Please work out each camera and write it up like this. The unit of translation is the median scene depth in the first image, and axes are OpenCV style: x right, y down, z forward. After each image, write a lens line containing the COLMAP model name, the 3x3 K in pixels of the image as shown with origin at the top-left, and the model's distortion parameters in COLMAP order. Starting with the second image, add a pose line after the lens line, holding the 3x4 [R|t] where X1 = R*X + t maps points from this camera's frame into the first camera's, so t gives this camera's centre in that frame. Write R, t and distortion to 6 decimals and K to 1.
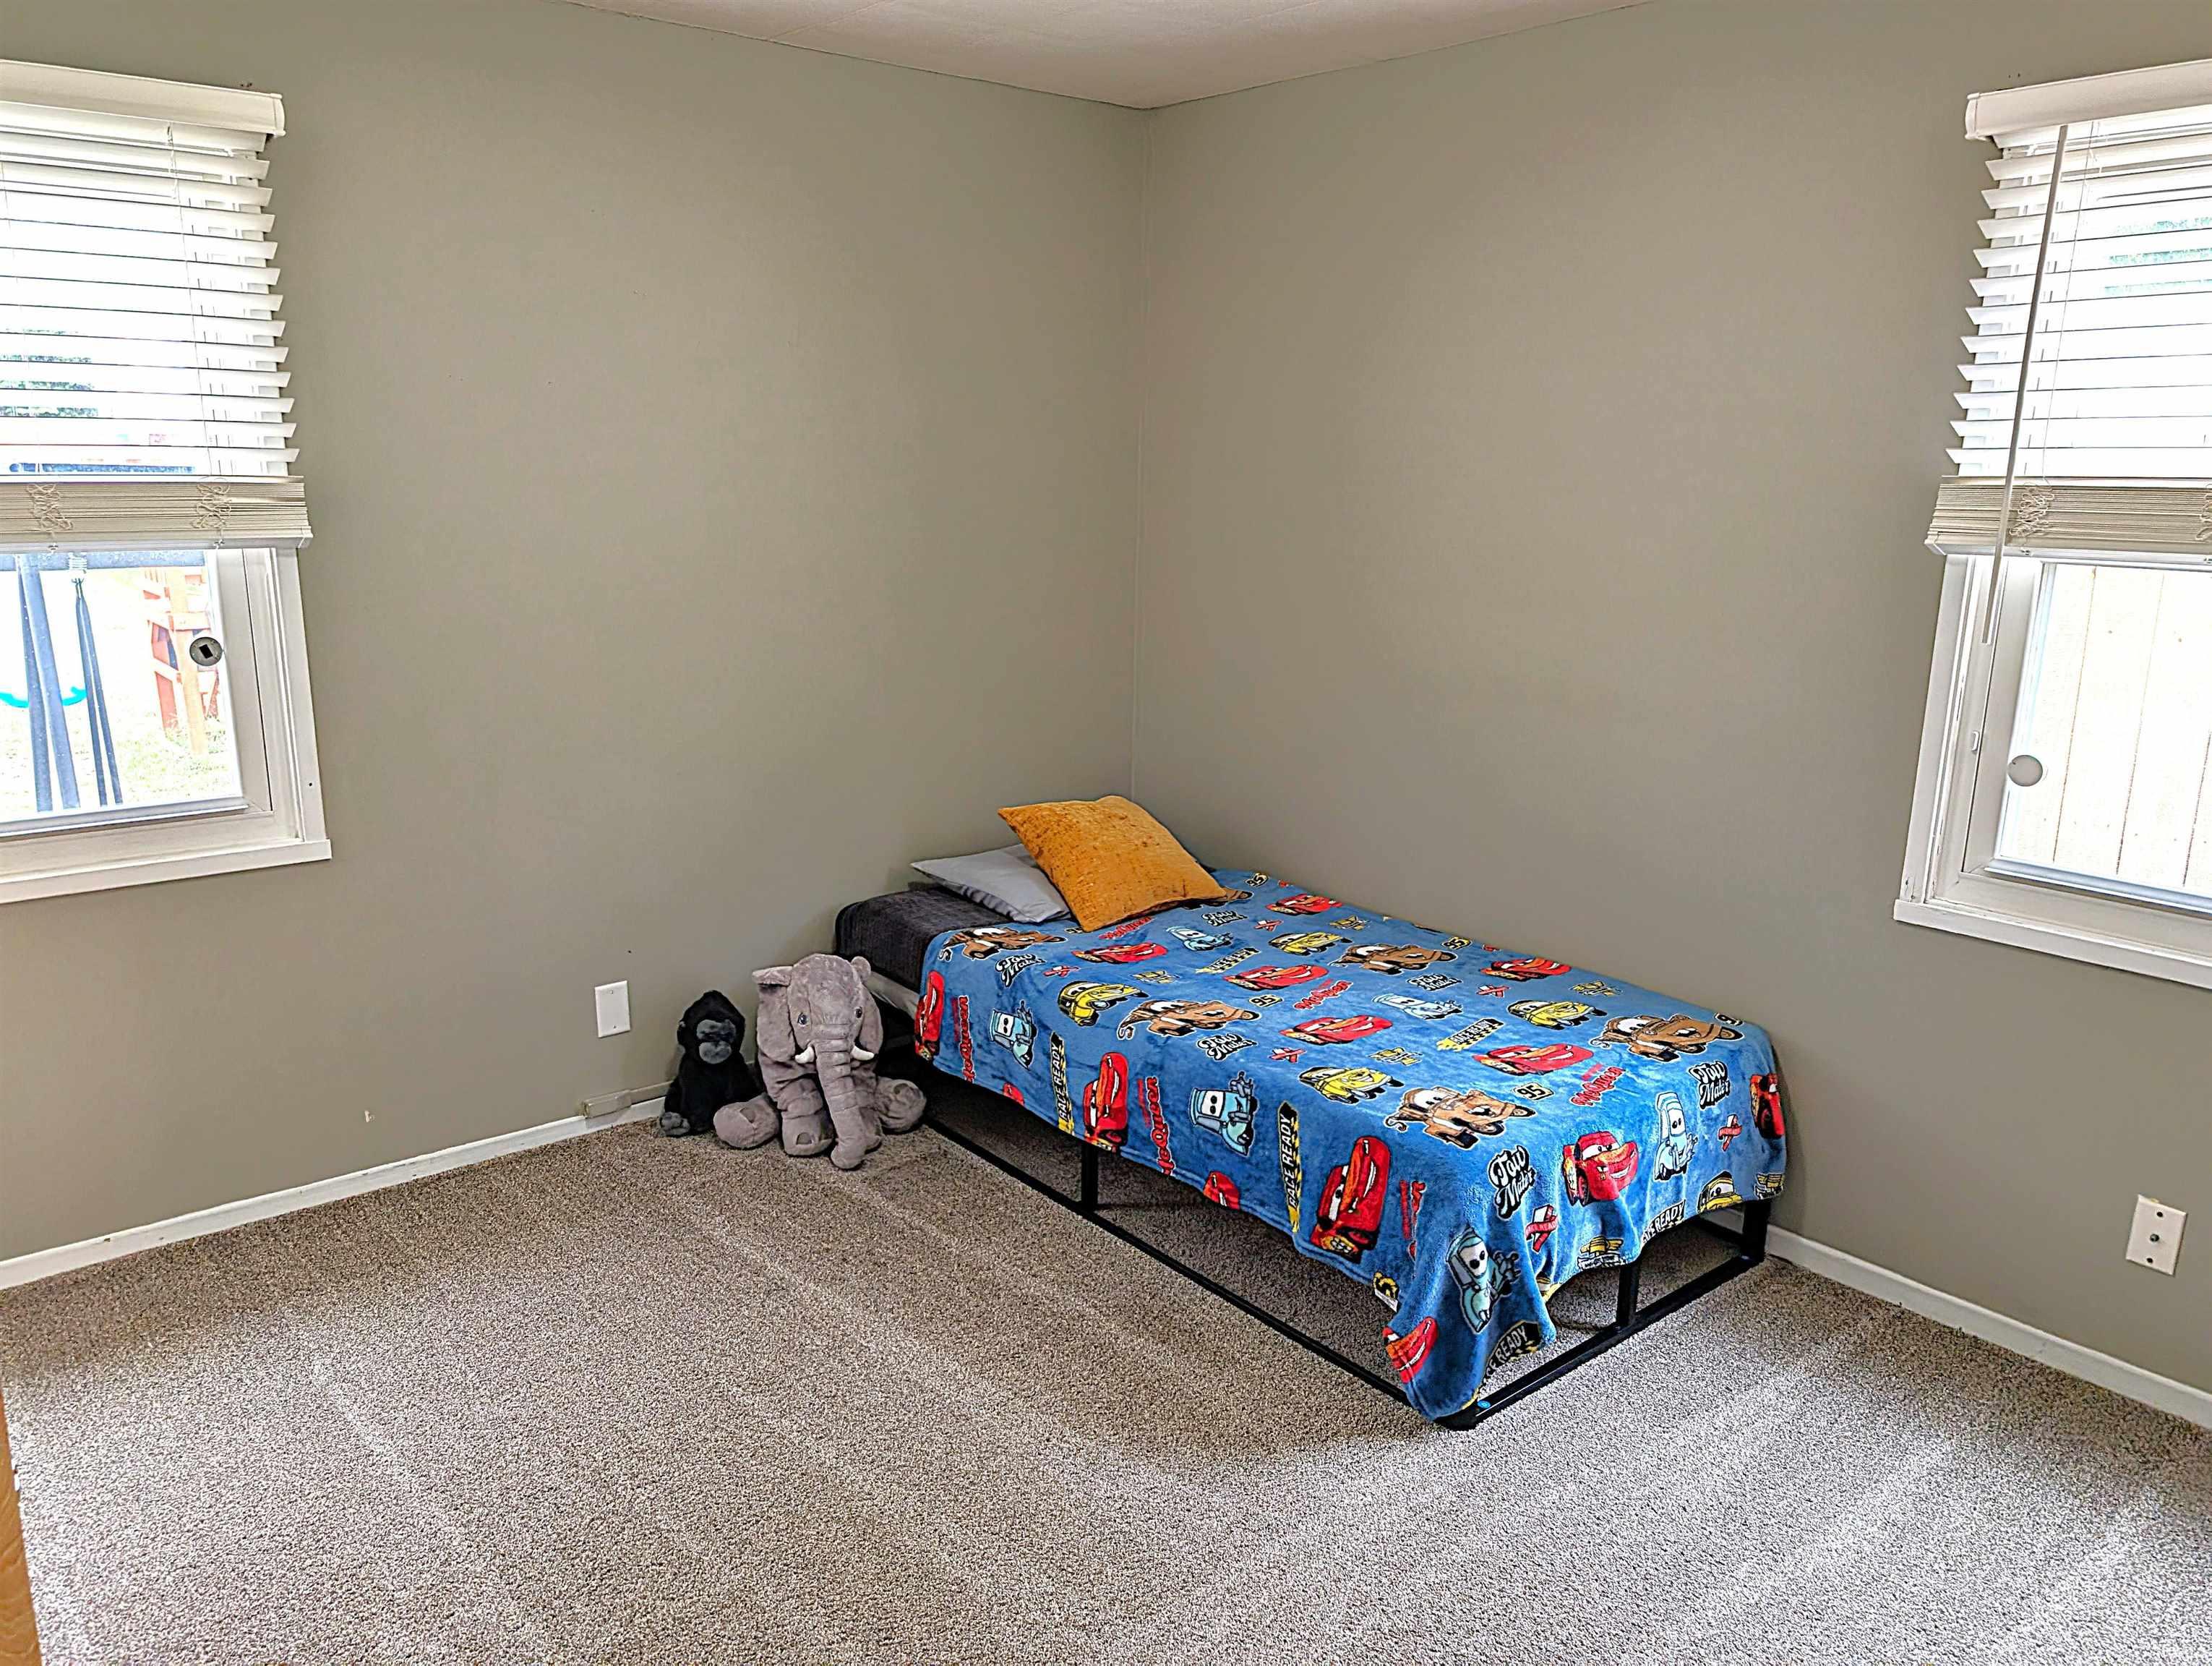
lens RADIAL K [[1578.5, 0, 1106.0], [0, 1578.5, 833.0], [0, 0, 1]] dist [0.006534, -0.000151]
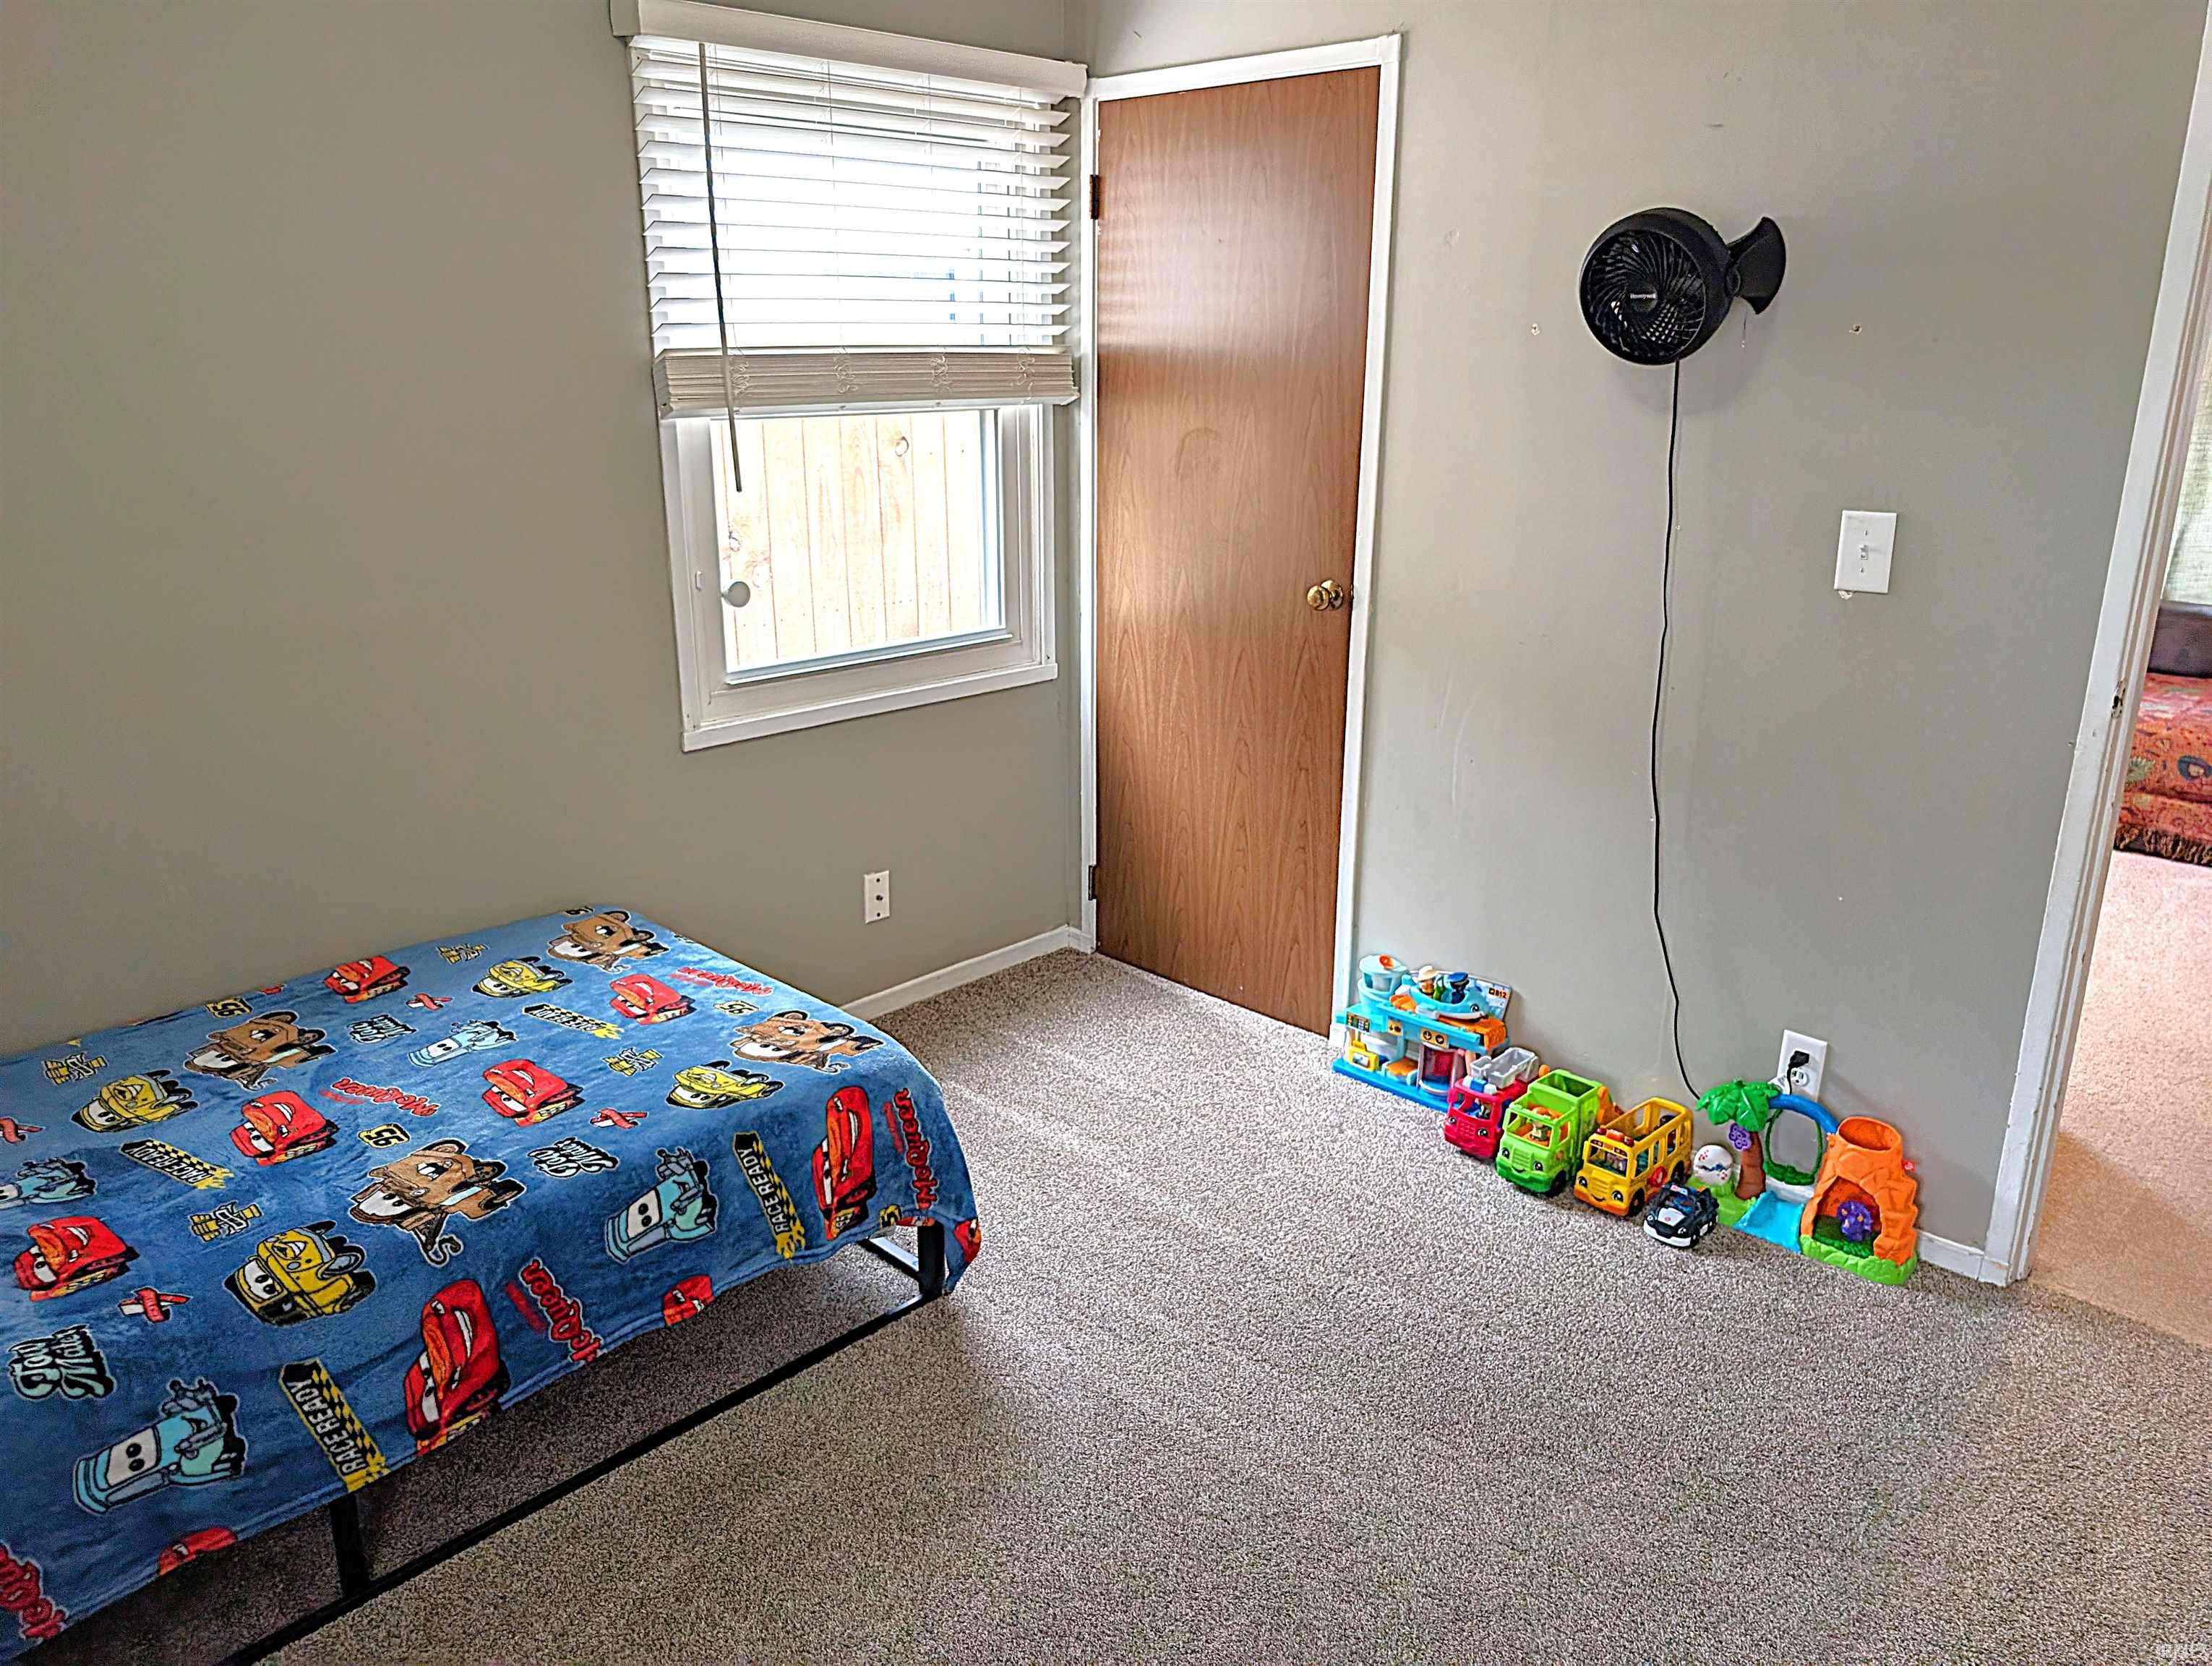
lens RADIAL K [[1564.5, 0, 1106.0], [0, 1564.5, 833.0], [0, 0, 1]] dist [-0.010086, -0.002643]
pose [[-0.107617, -0.309428, 0.944814, -0.570530], [0.220717, 0.919182, 0.326174, -0.179344], [-0.969383, 0.243638, -0.030623, 0.725909]]
